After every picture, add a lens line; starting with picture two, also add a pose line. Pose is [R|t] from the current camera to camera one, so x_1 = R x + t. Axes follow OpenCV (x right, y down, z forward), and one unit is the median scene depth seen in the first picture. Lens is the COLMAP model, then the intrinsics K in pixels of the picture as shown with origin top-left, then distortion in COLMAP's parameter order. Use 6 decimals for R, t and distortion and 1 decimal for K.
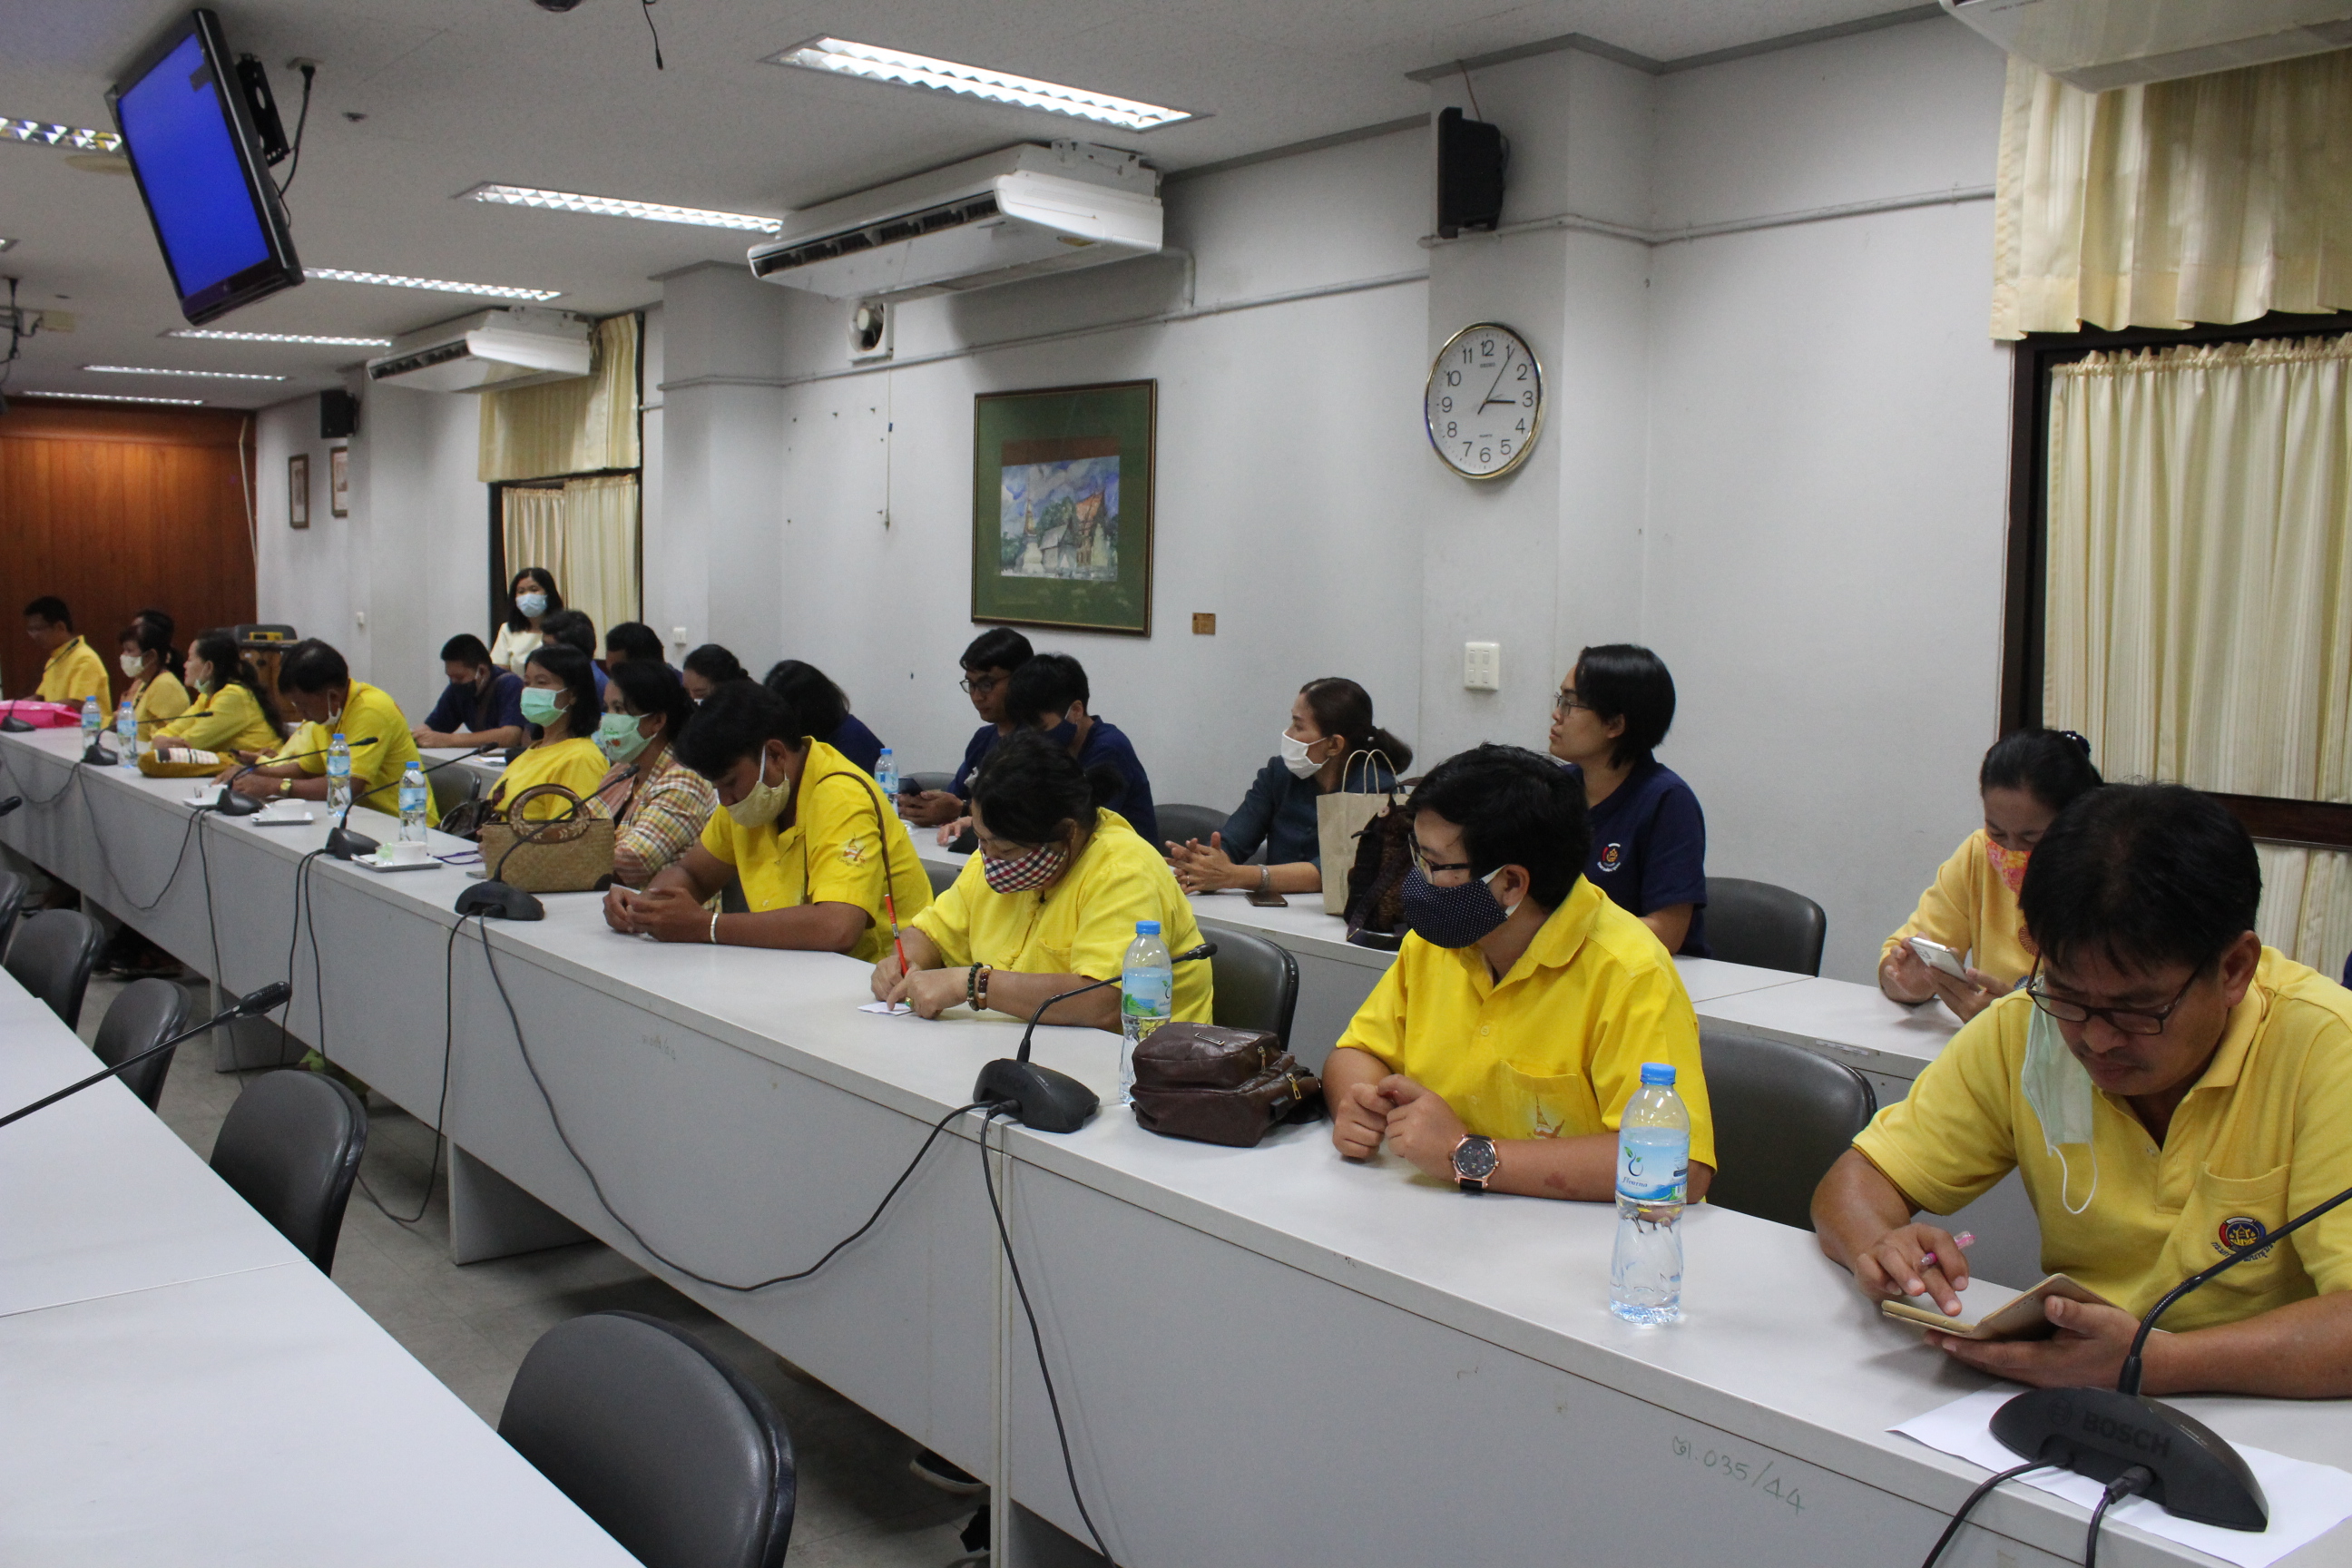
lens RADIAL K [[2003.3, 0, 1142.7], [0, 2003.3, 781.4], [0, 0, 1]] dist [-0.163350, 0.151032]
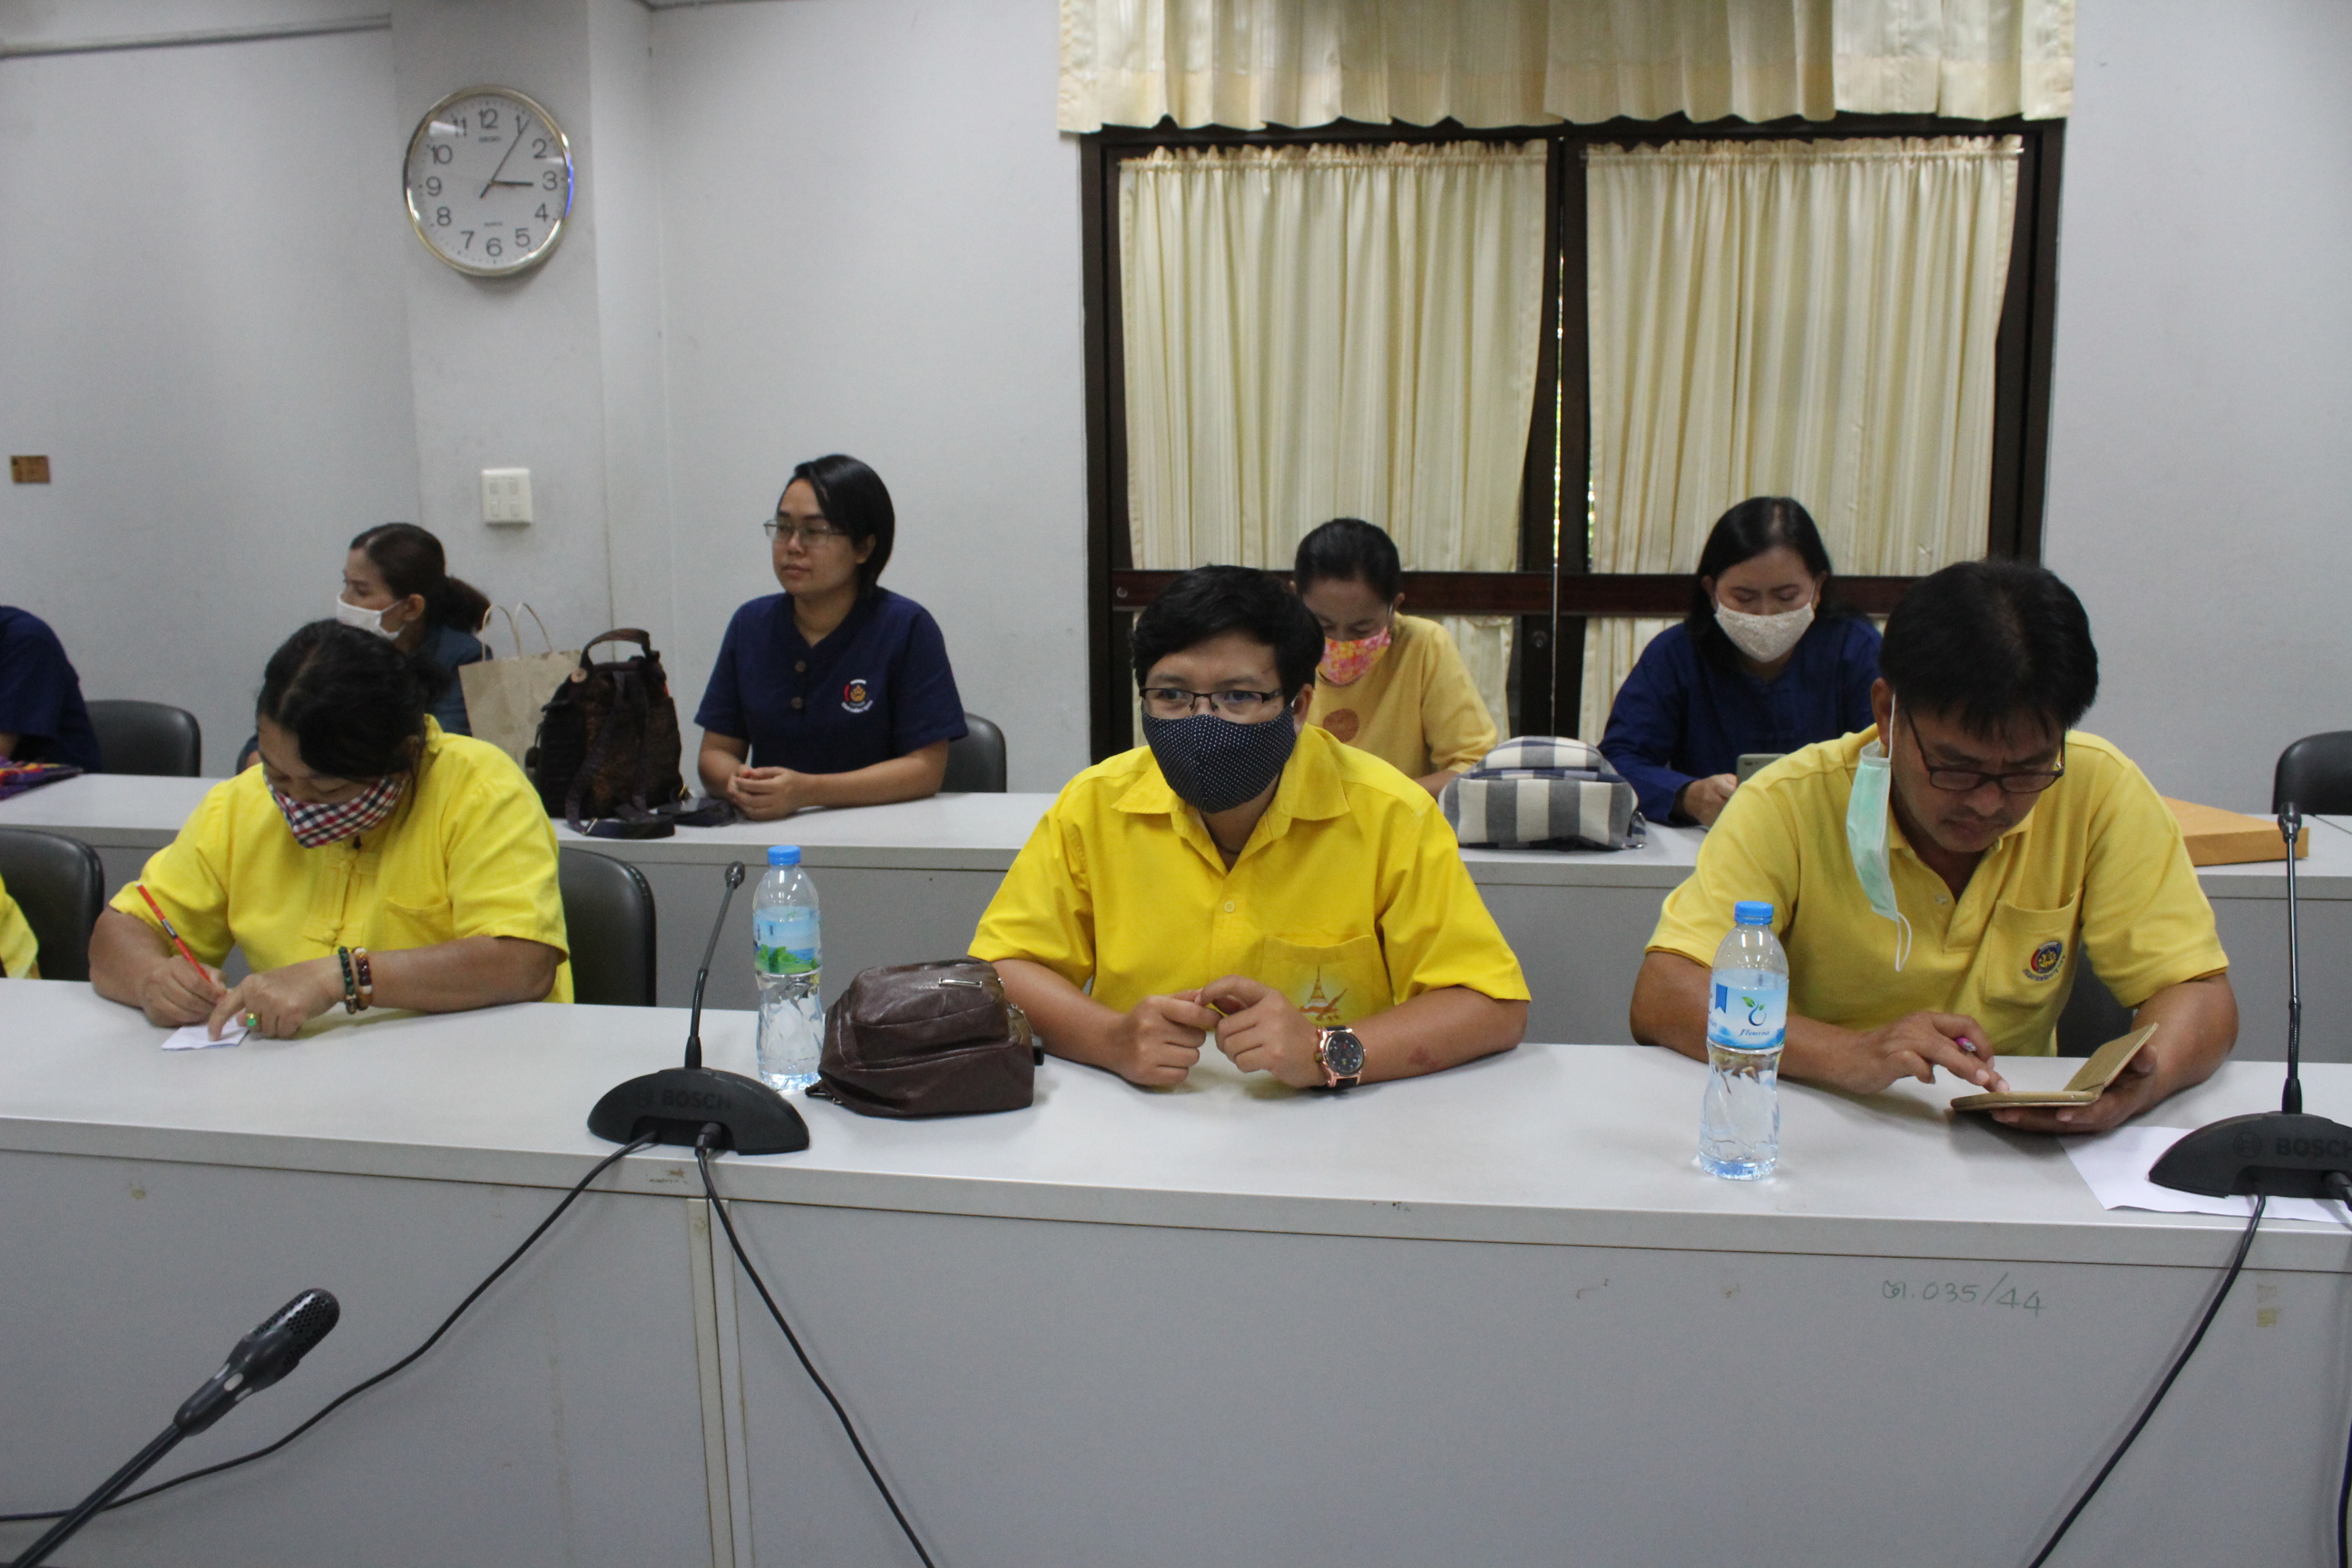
lens RADIAL K [[2003.3, 0, 1142.7], [0, 2003.3, 781.4], [0, 0, 1]] dist [-0.163350, 0.151032]
pose [[0.742721, -0.144163, 0.653898, -0.255449], [0.083925, 0.988890, 0.122693, -0.022985], [-0.664321, -0.036248, 0.746568, 0.236838]]
